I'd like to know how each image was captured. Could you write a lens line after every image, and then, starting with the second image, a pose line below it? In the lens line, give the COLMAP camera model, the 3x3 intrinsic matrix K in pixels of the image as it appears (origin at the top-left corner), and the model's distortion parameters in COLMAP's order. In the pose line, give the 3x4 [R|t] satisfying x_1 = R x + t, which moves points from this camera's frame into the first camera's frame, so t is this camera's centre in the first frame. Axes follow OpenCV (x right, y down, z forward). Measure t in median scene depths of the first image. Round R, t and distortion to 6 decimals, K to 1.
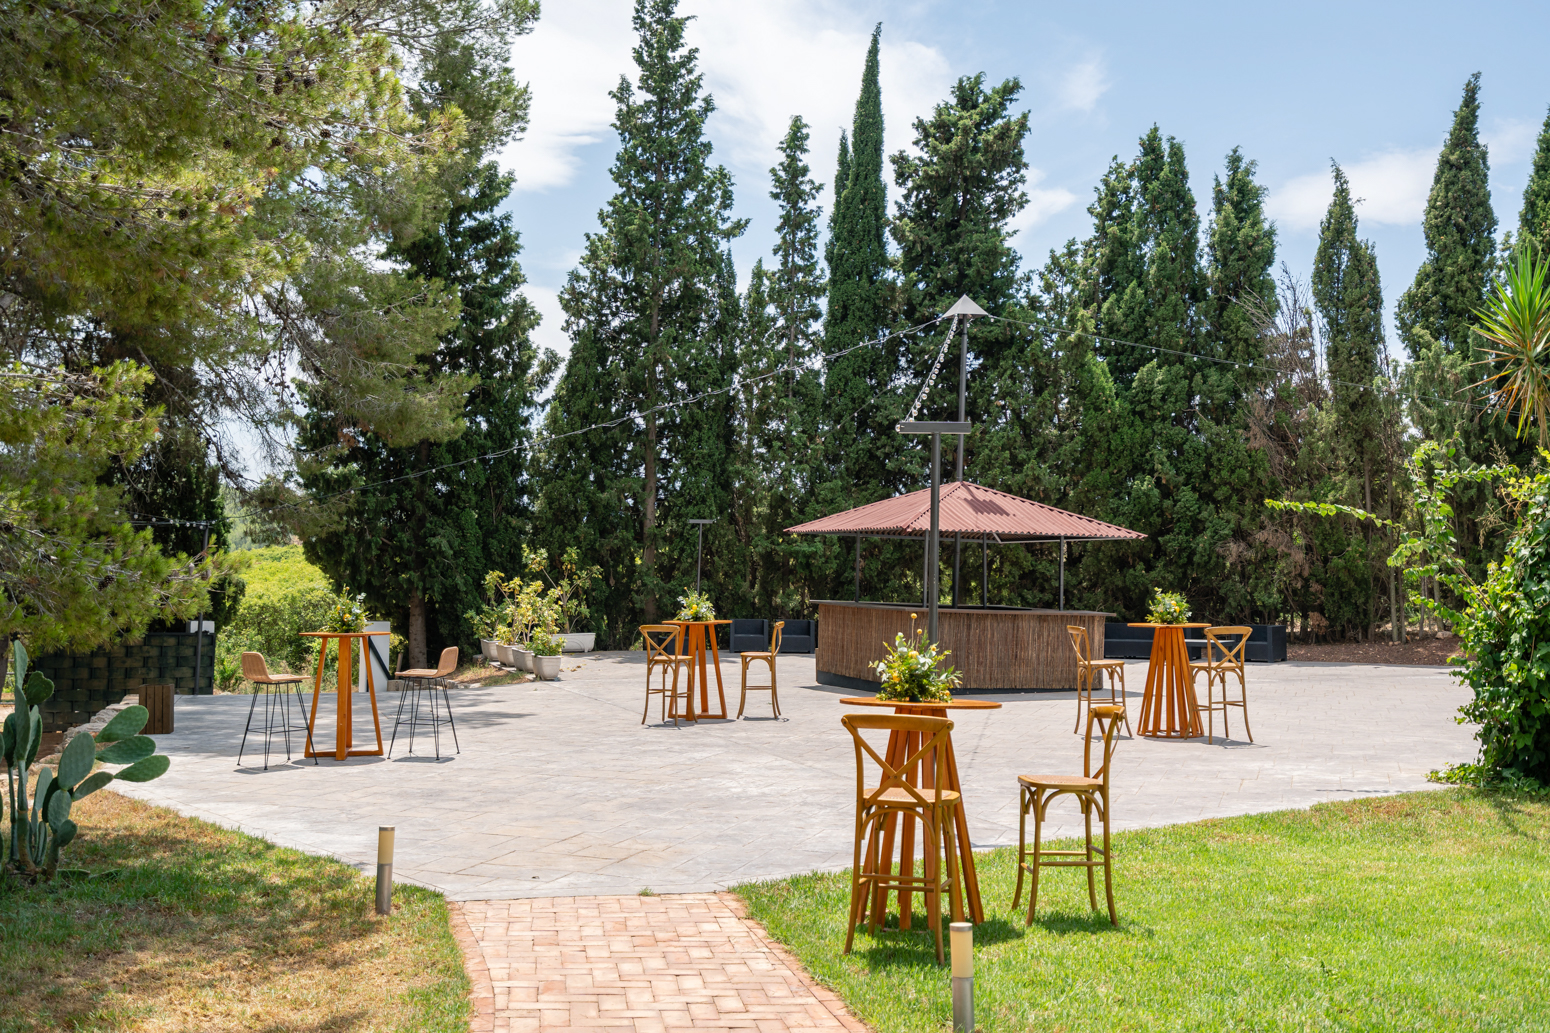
lens RADIAL K [[1514.6, 0, 775.0], [0, 1514.6, 516.5], [0, 0, 1]] dist [0.003407, 0.004921]
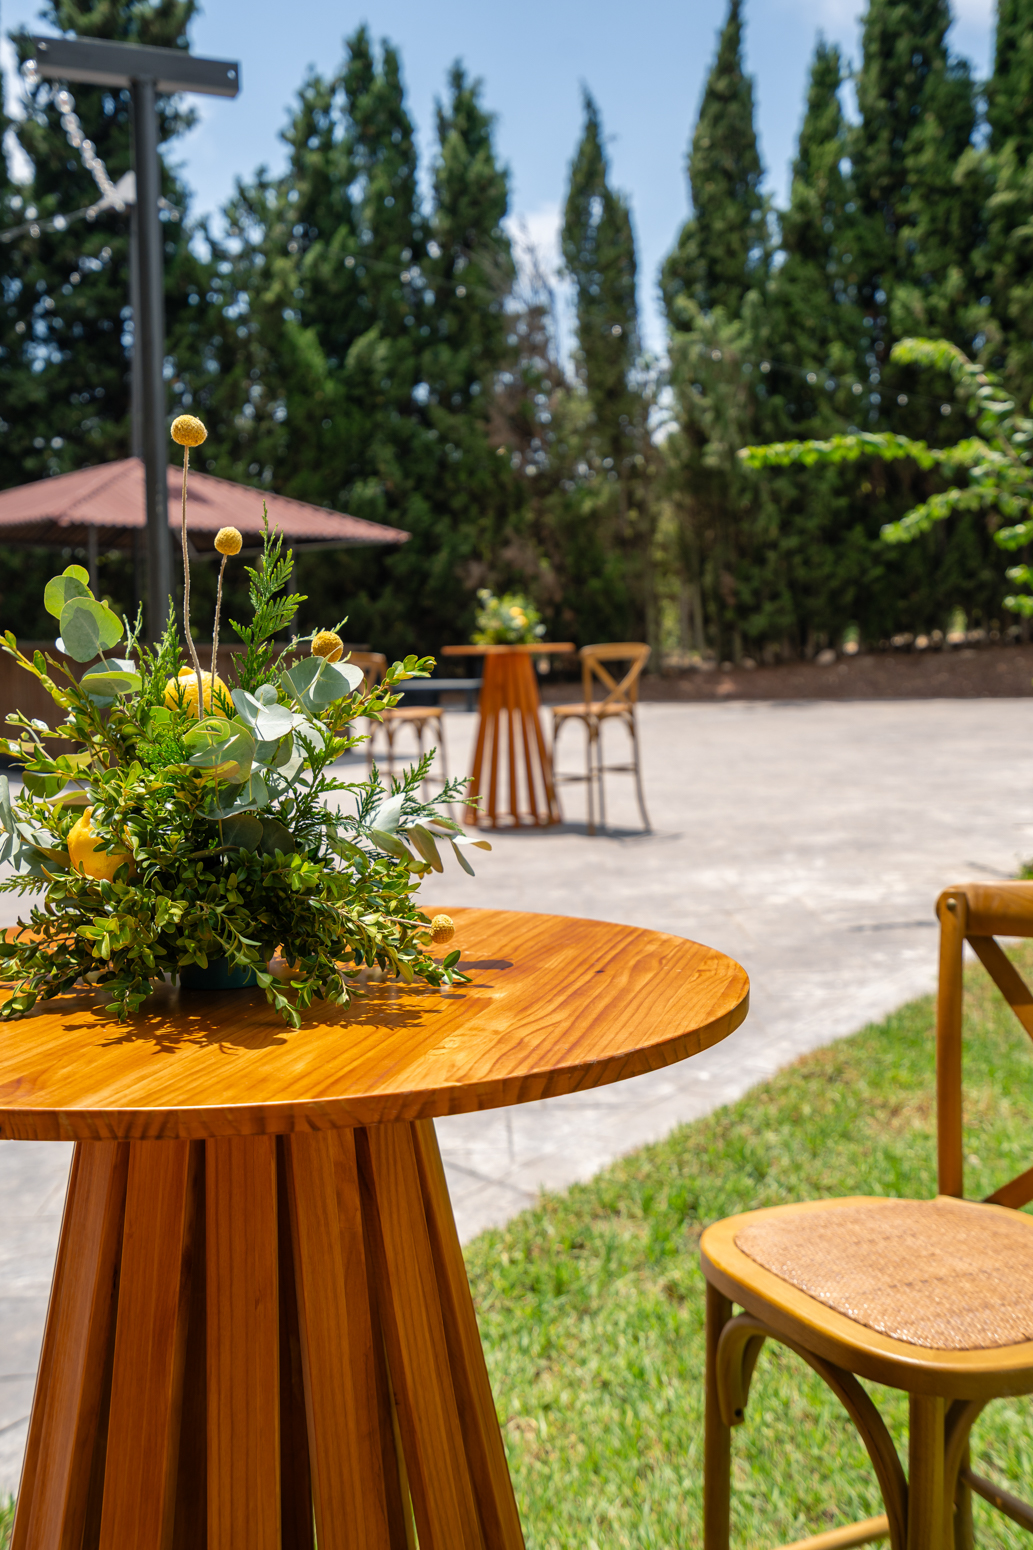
lens RADIAL K [[1514.6, 0, 495.1], [0, 1514.6, 849.5], [0, 0, 1]] dist [0.003407, 0.004921]
pose [[0.935172, -0.071076, 0.346988, 0.015904], [0.006984, 0.983169, 0.182567, 0.019405], [-0.354124, -0.168308, 0.919929, 0.205068]]
